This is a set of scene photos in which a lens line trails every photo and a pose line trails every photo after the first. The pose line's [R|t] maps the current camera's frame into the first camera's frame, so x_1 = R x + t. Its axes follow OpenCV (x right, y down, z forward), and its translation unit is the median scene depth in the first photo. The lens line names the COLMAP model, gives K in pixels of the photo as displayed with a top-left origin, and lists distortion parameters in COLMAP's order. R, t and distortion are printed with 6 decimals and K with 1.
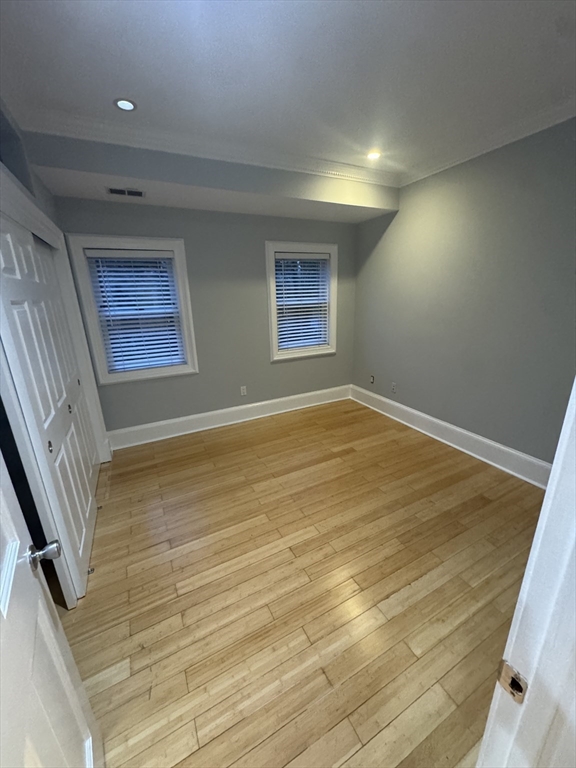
lens RADIAL K [[304.8, 0, 289.1], [0, 304.8, 384.3], [0, 0, 1]] dist [-0.003800, 0.000170]
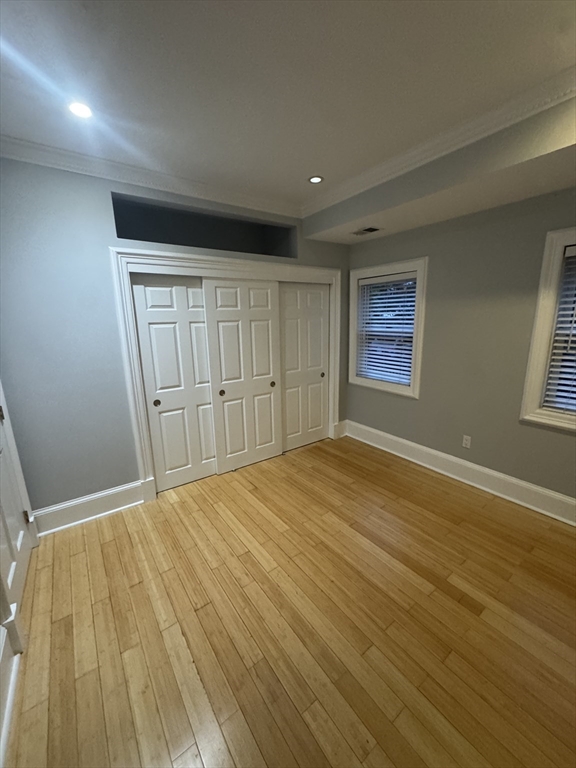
lens RADIAL K [[304.8, 0, 289.1], [0, 304.8, 384.4], [0, 0, 1]] dist [-0.003800, 0.000170]
pose [[0.148986, 0.238683, -0.959601, 0.691023], [-0.267736, 0.943920, 0.193214, -0.204908], [0.951904, 0.228134, 0.204535, 0.582775]]
